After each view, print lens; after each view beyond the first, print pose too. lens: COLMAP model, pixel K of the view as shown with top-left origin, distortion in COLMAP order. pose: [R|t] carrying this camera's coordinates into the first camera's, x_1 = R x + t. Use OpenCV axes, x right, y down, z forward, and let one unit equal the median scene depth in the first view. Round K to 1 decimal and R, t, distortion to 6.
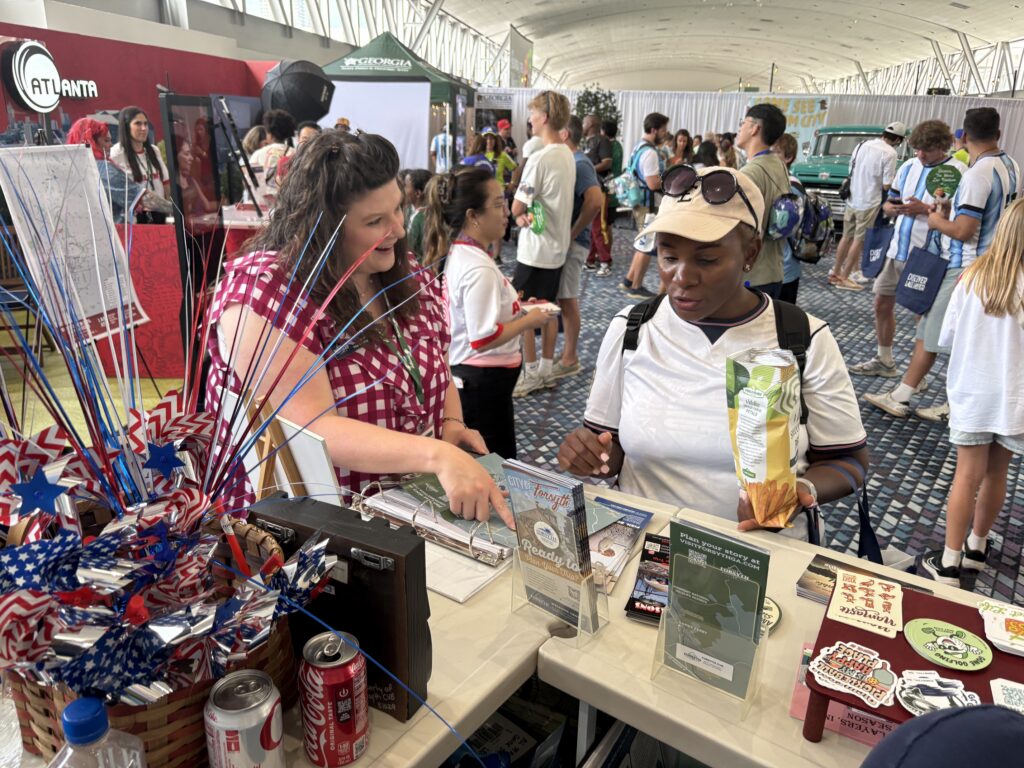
lens RADIAL K [[791.5, 0, 512.0], [0, 791.5, 384.0], [0, 0, 1]] dist [0.039044, -0.056546]
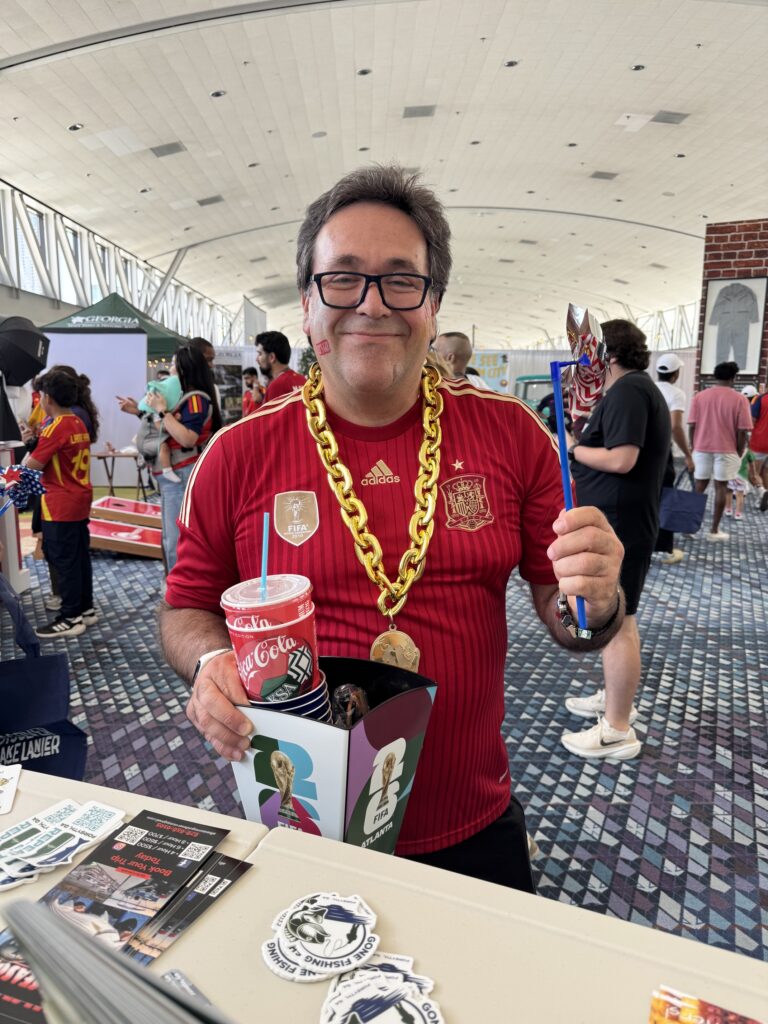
lens RADIAL K [[726.3, 0, 387.1], [0, 726.3, 519.4], [0, 0, 1]] dist [0.022305, -0.040884]
pose [[0.984994, -0.043276, 0.167075, 0.022993], [0.065556, 0.989314, -0.130231, 0.000428], [-0.159654, 0.139230, 0.977305, 0.048490]]
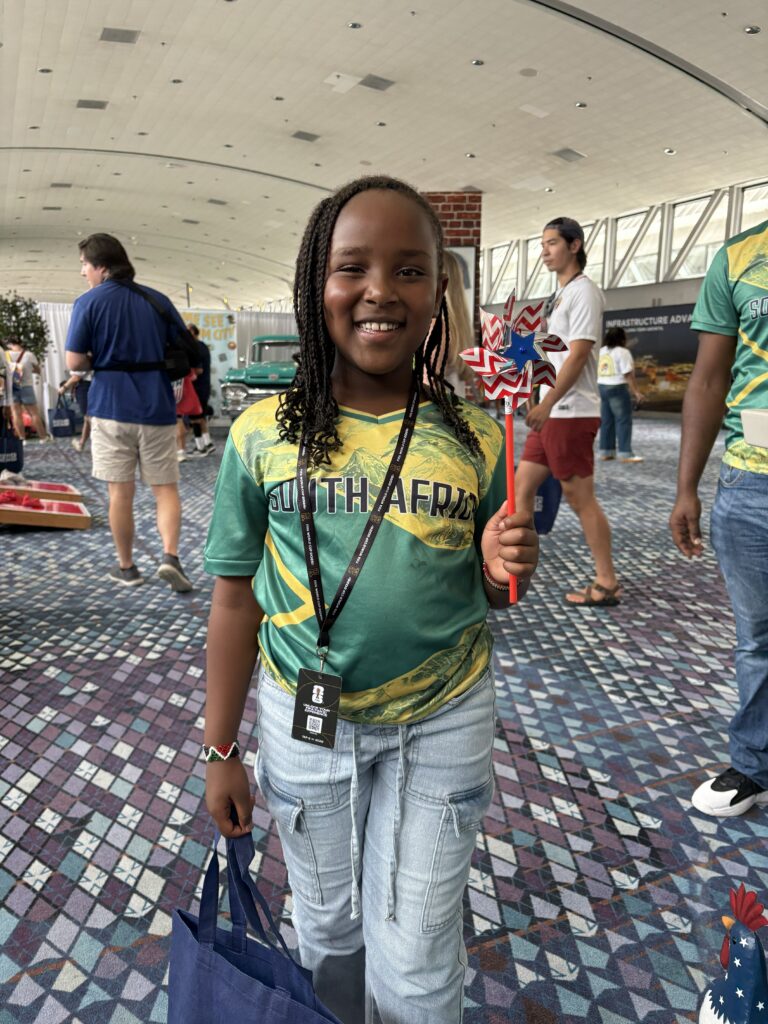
lens RADIAL K [[775.5, 0, 384.0], [0, 775.5, 512.0], [0, 0, 1]] dist [0.068513, -0.069539]
pose [[0.820648, -0.123399, 0.557951, -0.077954], [0.196438, 0.977820, -0.072666, 0.017591], [-0.536609, 0.169236, 0.826686, 0.071950]]
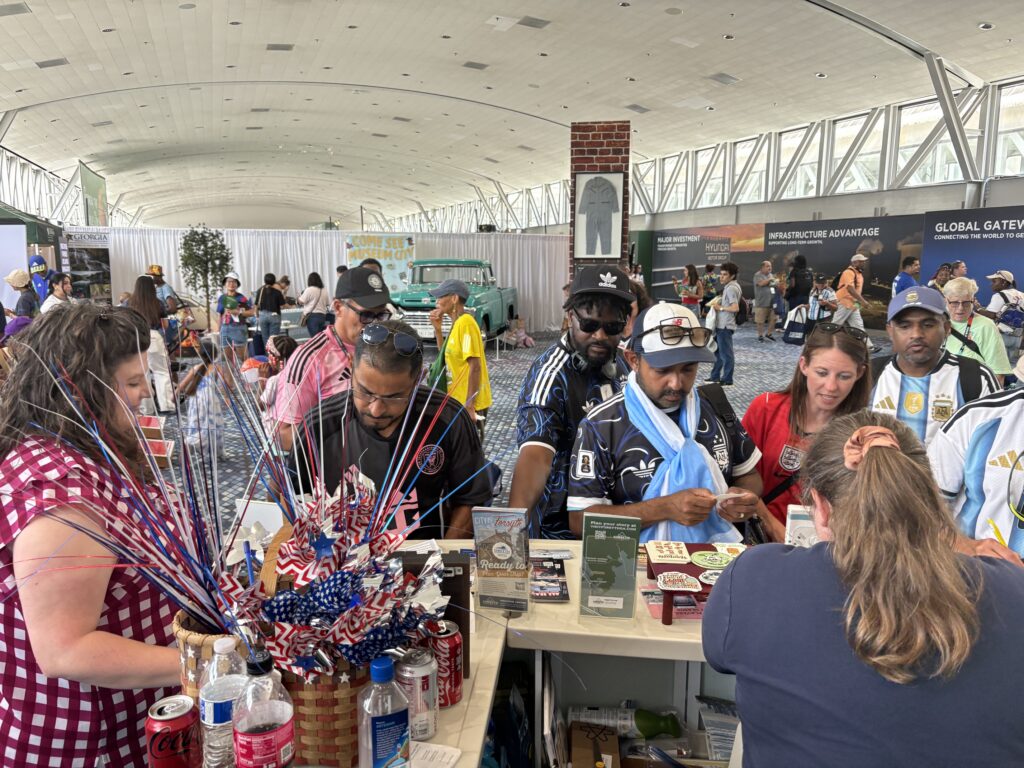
lens RADIAL K [[775.5, 0, 504.9], [0, 775.5, 387.6], [0, 0, 1]] dist [0.068513, -0.069539]
pose [[0.877677, -0.102278, 0.468211, -0.045888], [0.169498, 0.980066, -0.103639, 0.002248], [-0.448278, 0.170322, 0.877518, -0.030343]]
